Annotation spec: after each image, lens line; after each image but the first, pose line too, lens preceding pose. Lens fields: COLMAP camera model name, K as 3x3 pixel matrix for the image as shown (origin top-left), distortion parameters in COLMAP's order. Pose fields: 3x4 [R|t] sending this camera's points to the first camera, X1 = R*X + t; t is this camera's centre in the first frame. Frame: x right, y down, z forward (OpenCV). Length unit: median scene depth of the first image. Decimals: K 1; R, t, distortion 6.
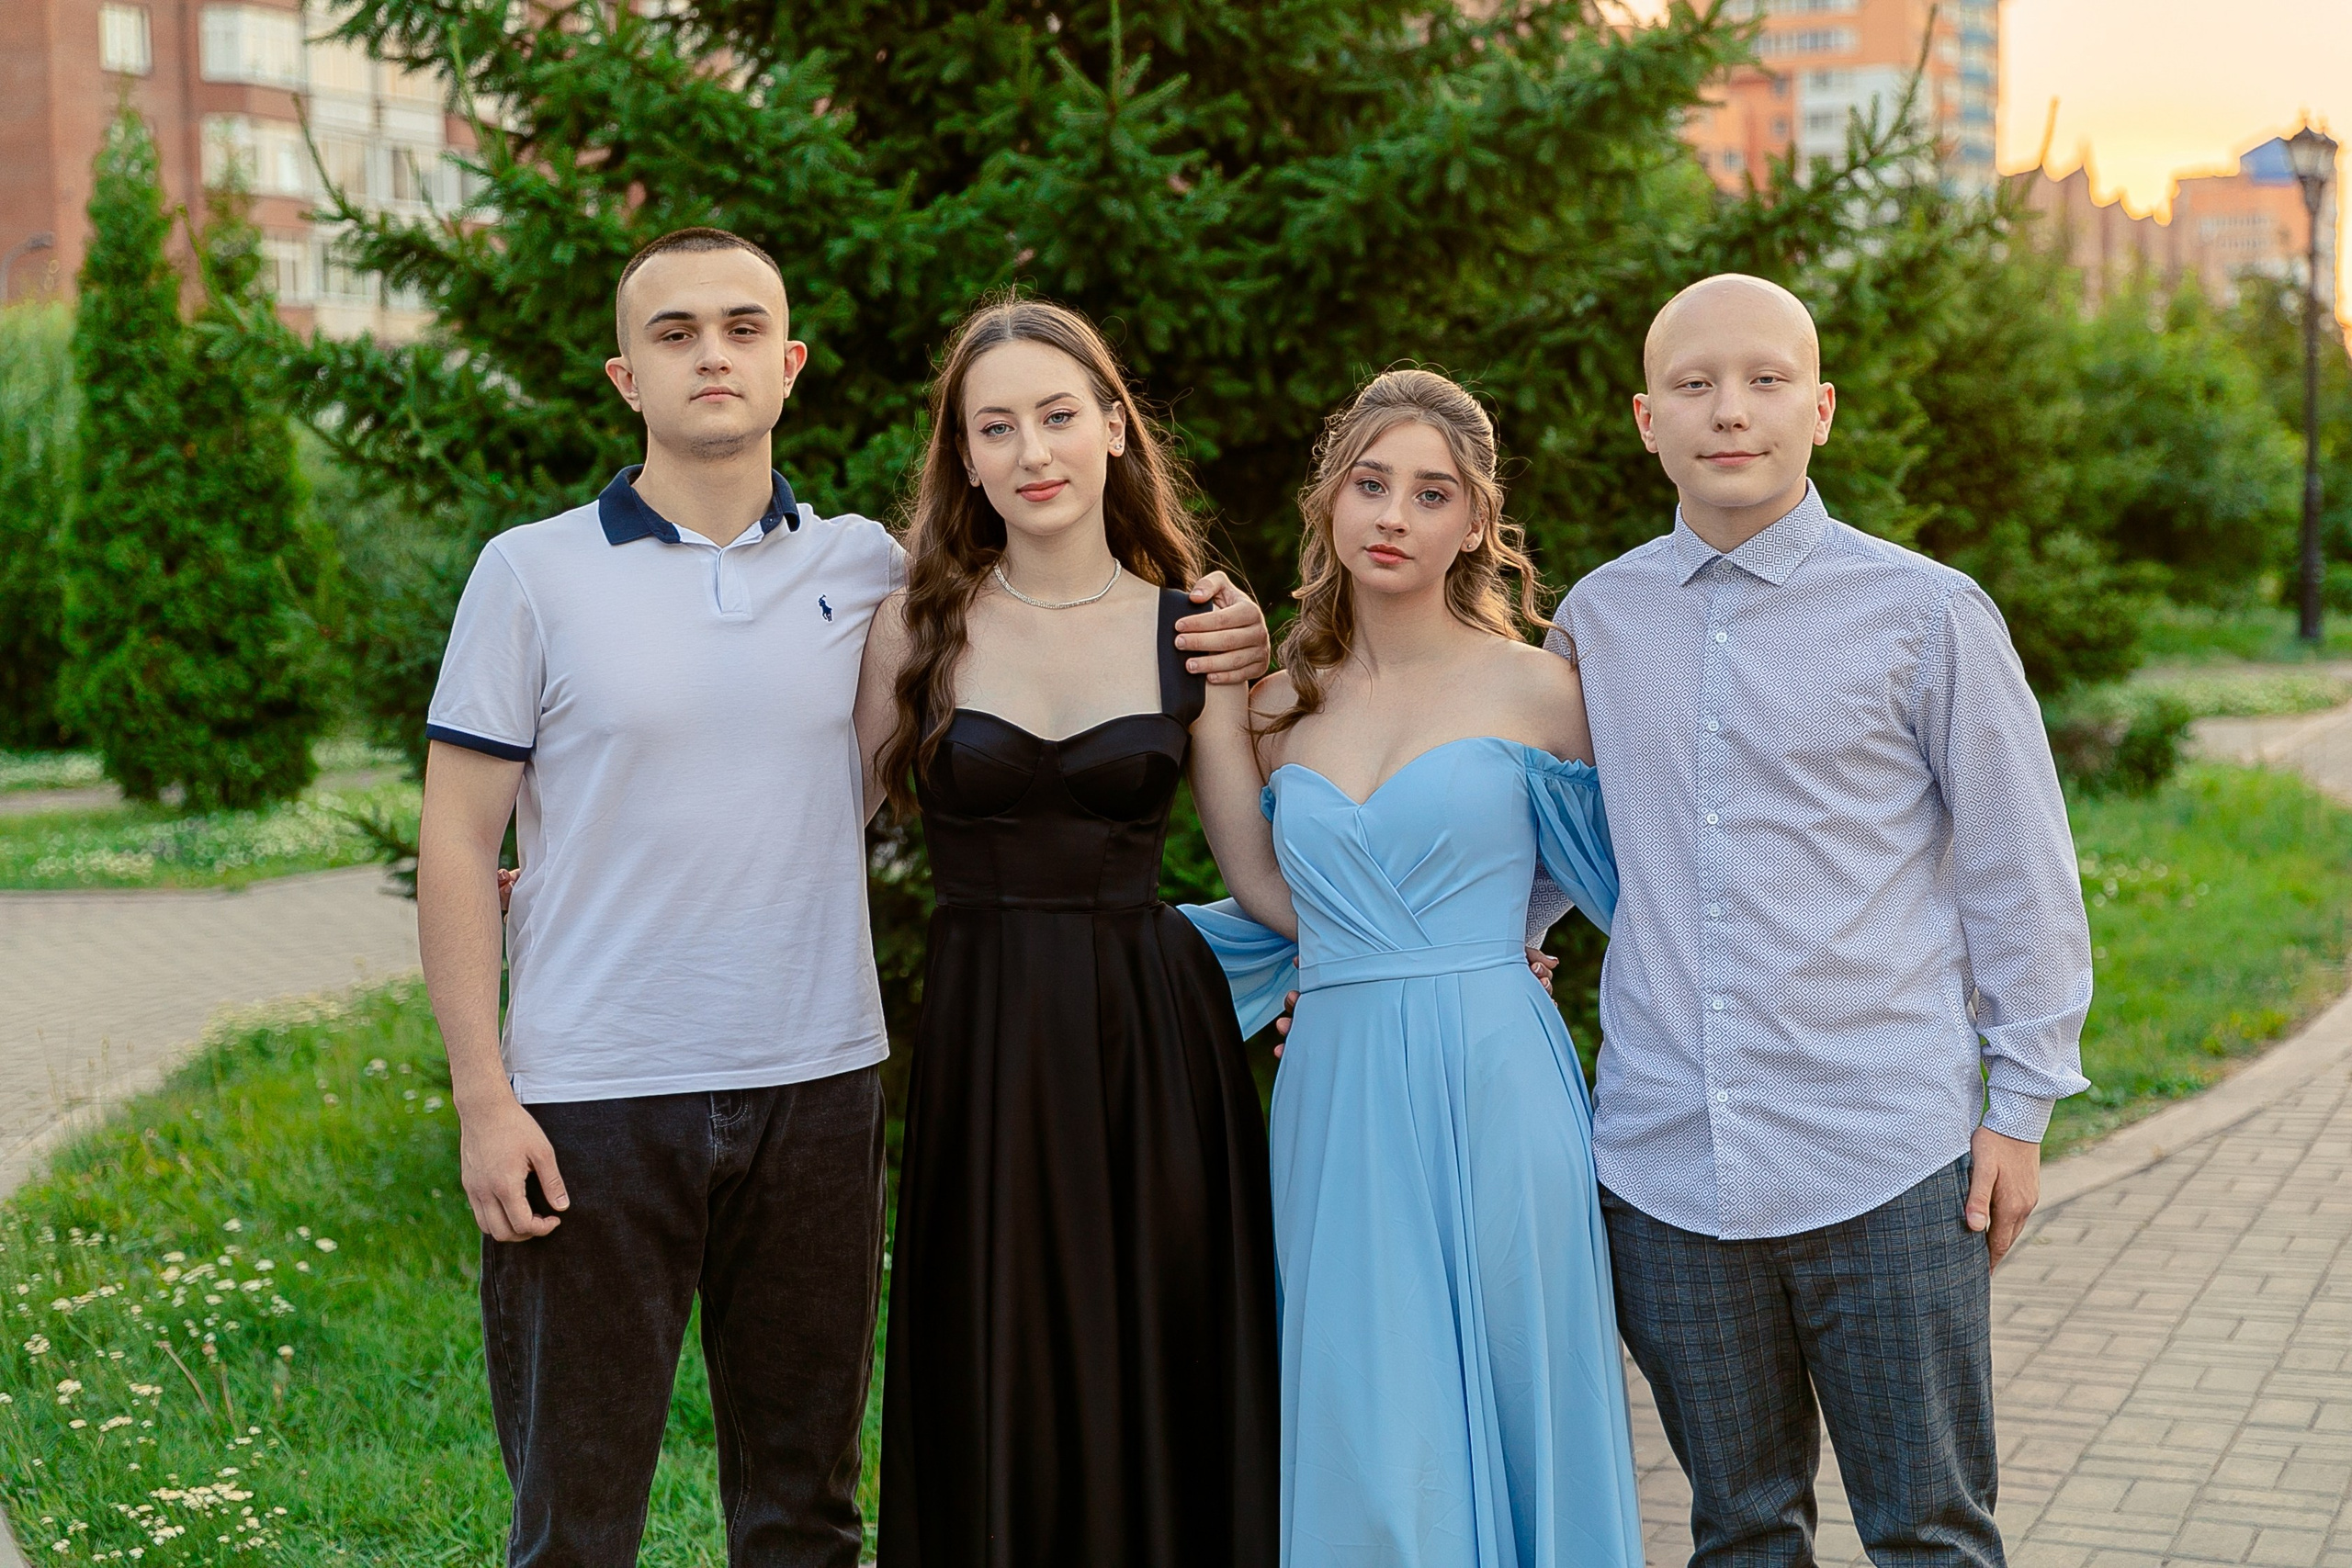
lens RADIAL K [[3514.8, 0, 1143.7], [0, 3514.8, 767.3], [0, 0, 1]] dist [0.134495, 0.000000]
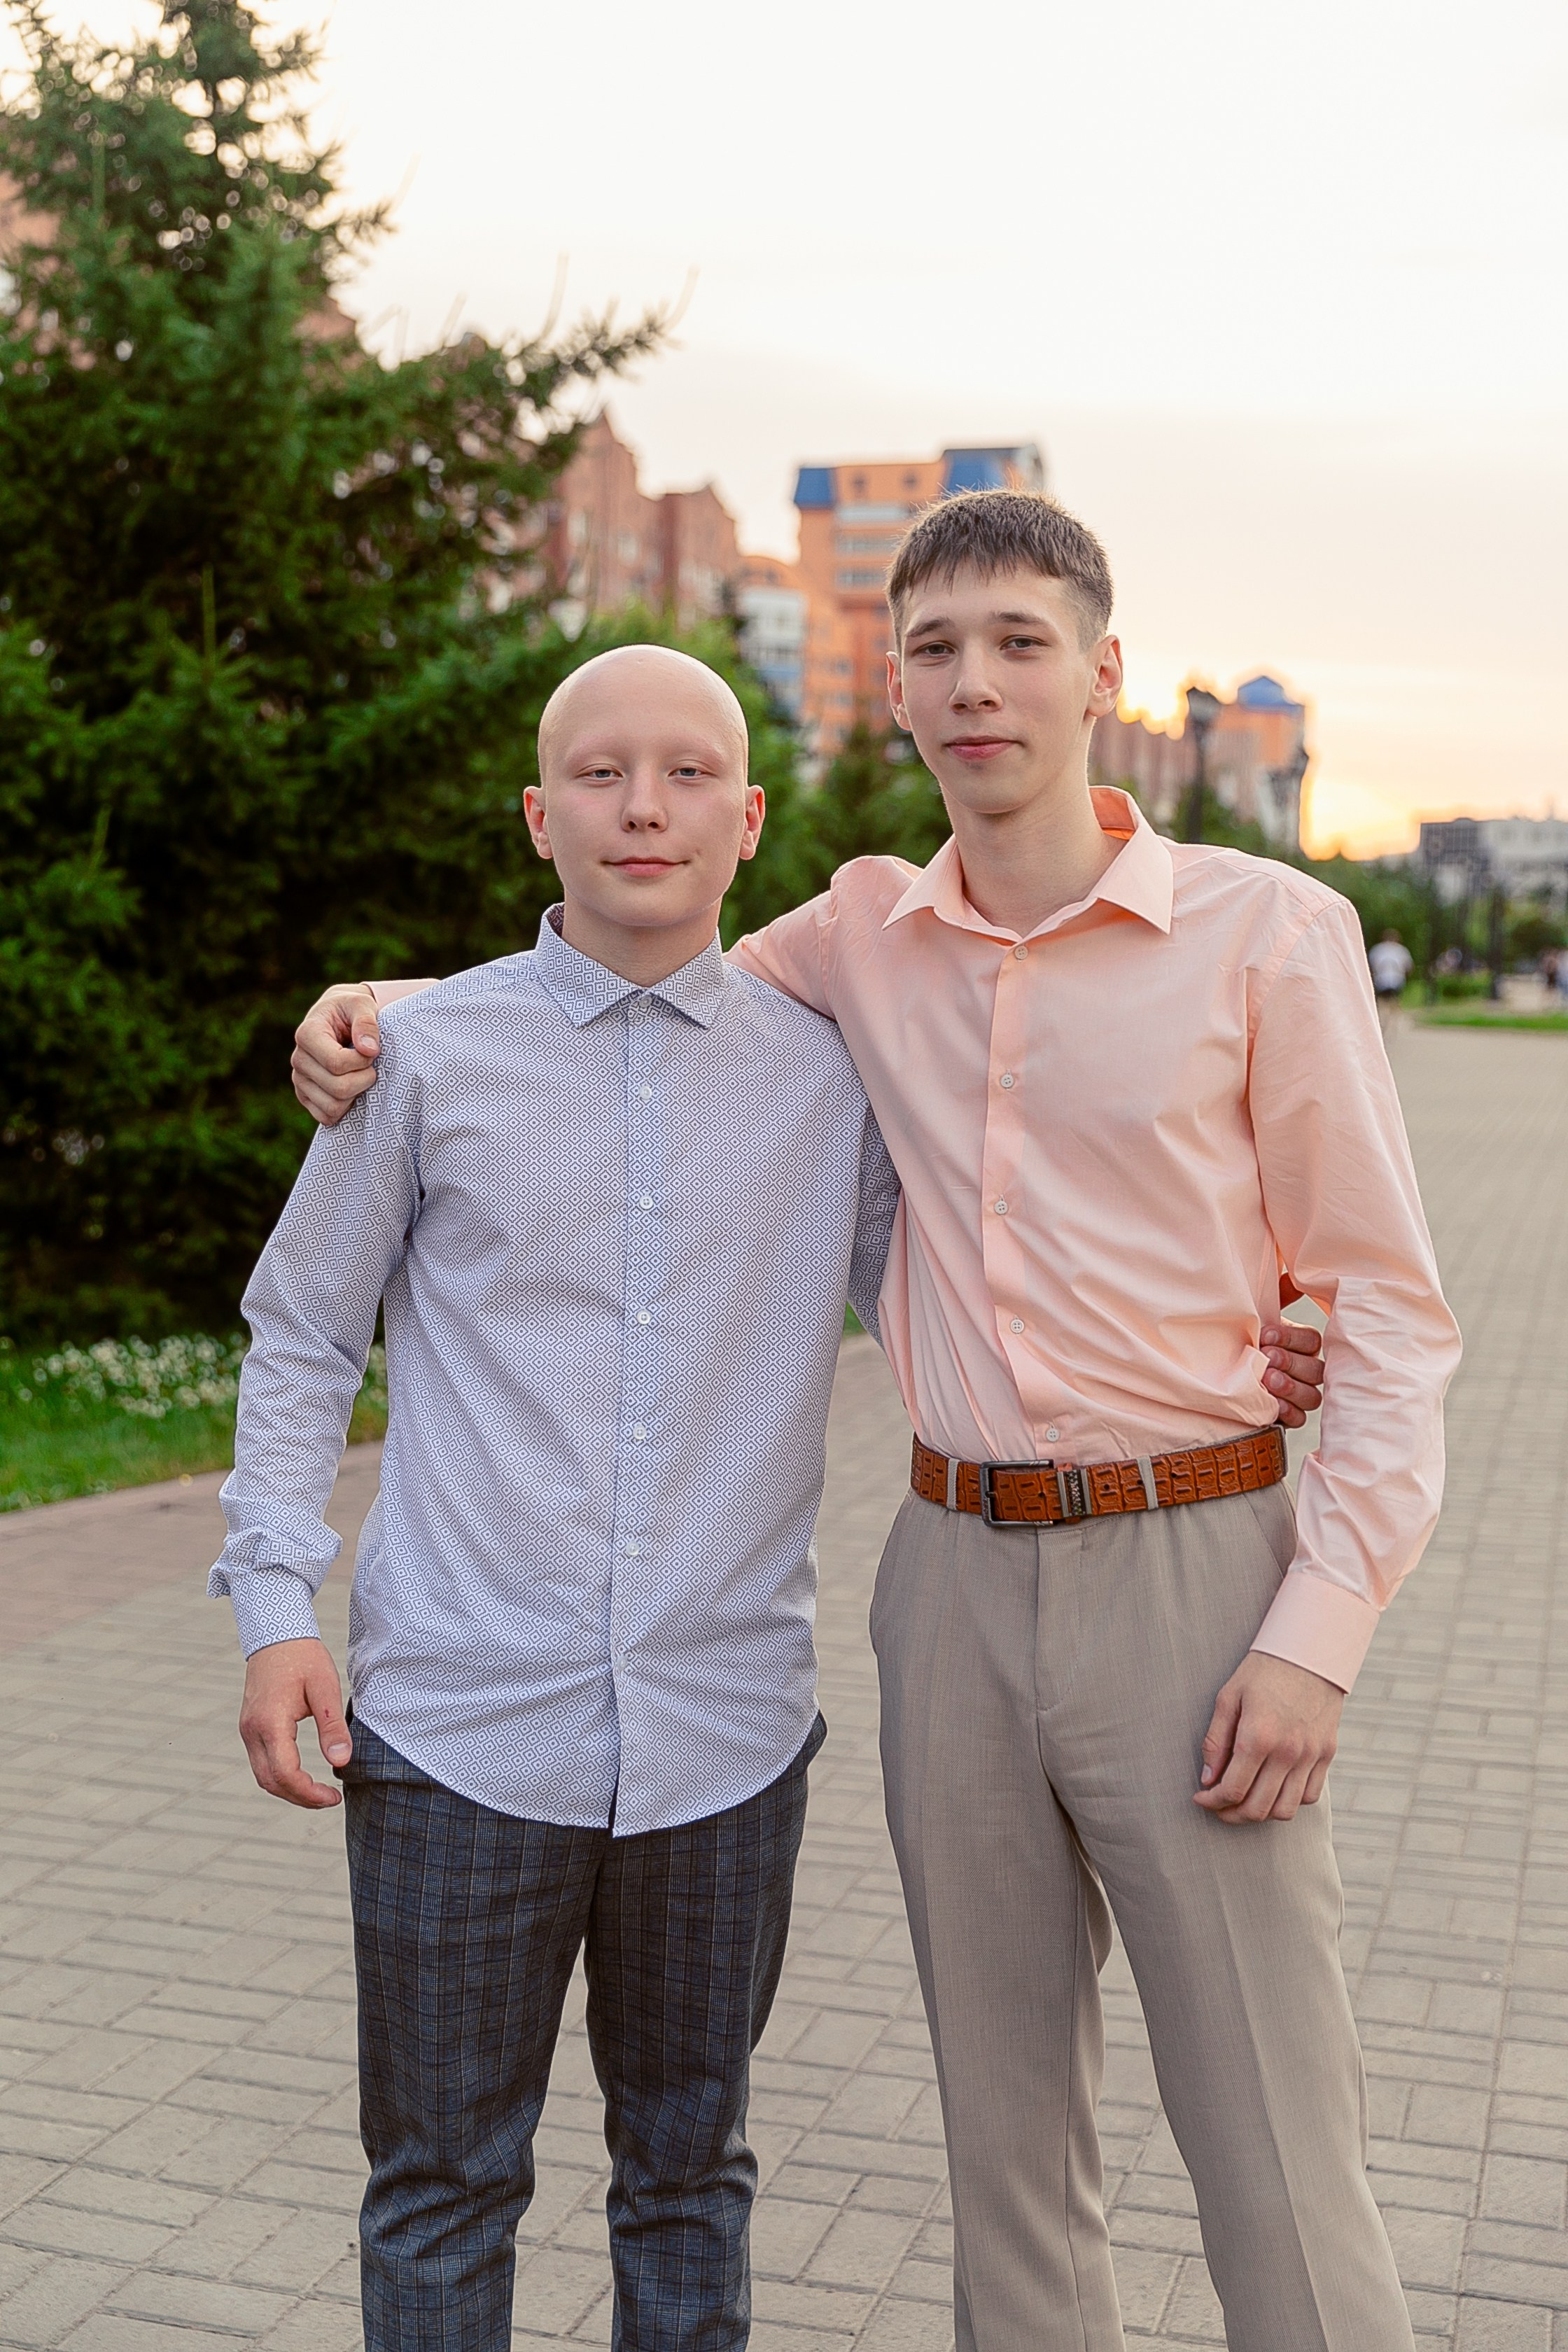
lens RADIAL K [[2889.1, 0, 799.3], [0, 2889.1, 1222.7], [0, 0, 1]] dist [-0.006229, 0.000000]
pose [[0.988751, 0.034183, 0.145613, 0.032465], [-0.038422, 0.998913, 0.026403, 0.008935], [-0.144552, -0.031701, 0.988989, -0.155441]]
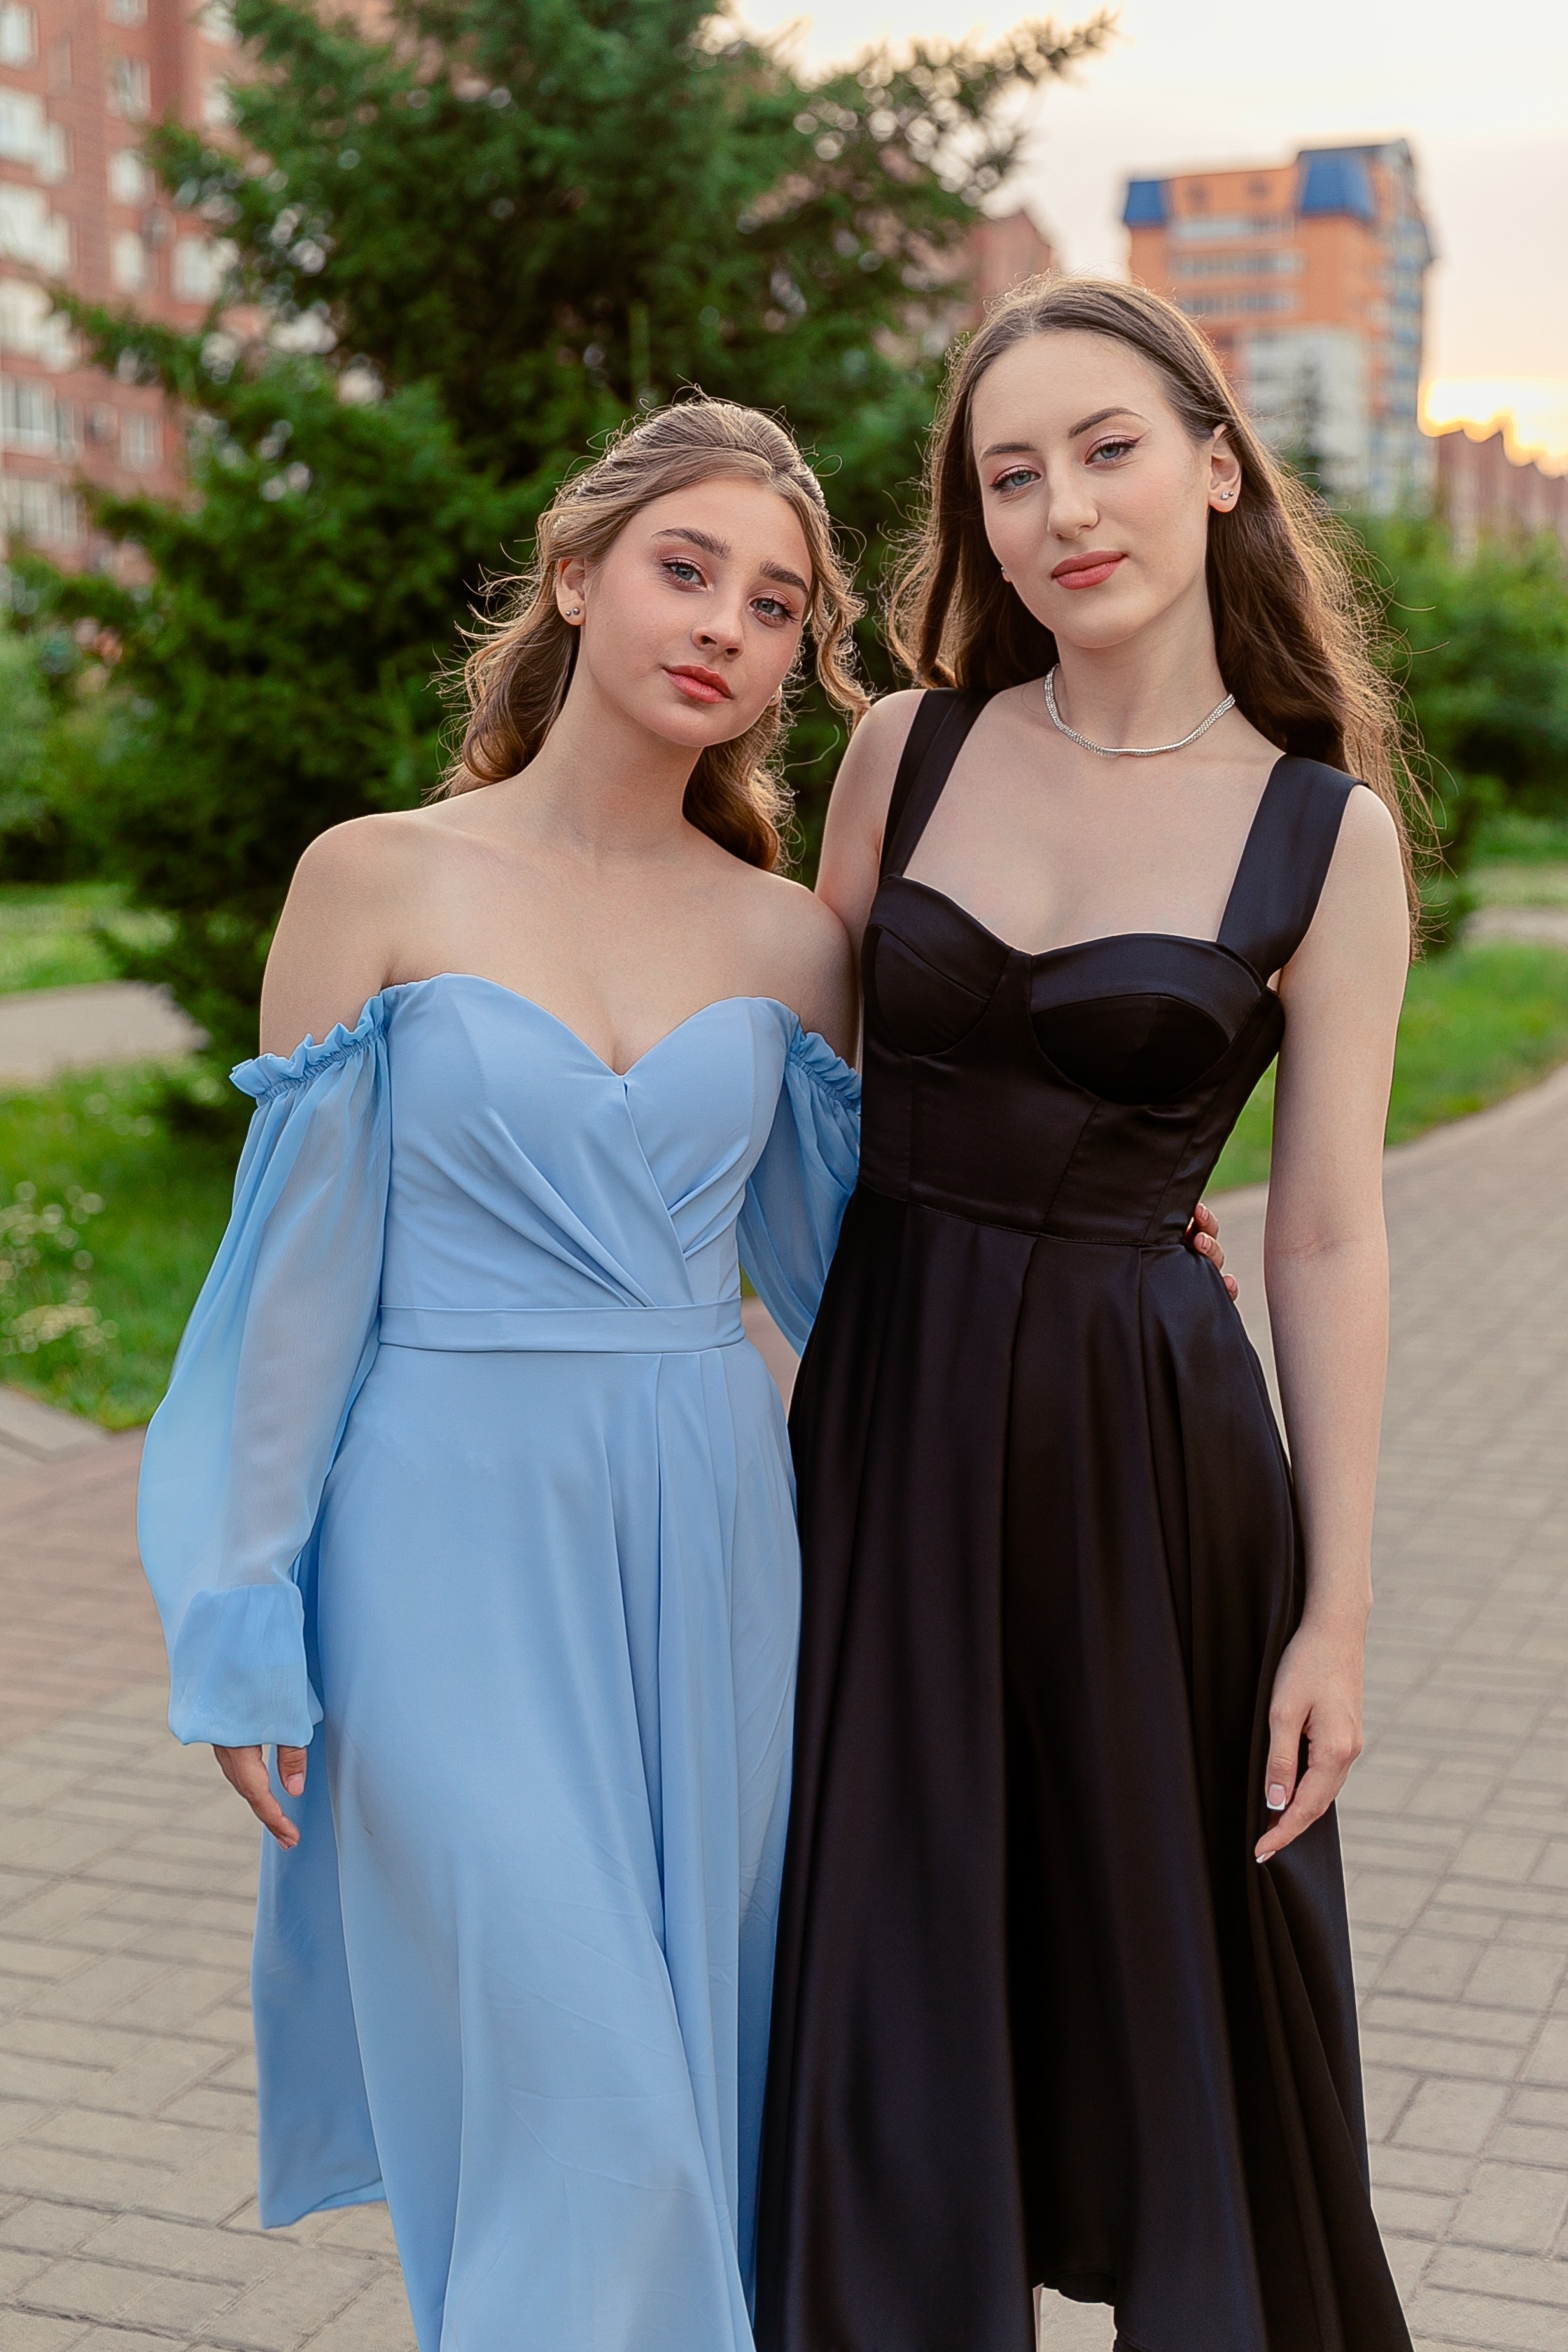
lens RADIAL K [[3350.4, 0, 811.4], [0, 3350.4, 1208.0], [0, 0, 1]] dist [-0.021779, 0.000000]
pose [[0.998493, 0.010556, 0.053848, -0.003663], [-0.014290, 0.997485, 0.069426, 0.015866], [-0.052979, -0.070091, 0.996133, -0.172379]]
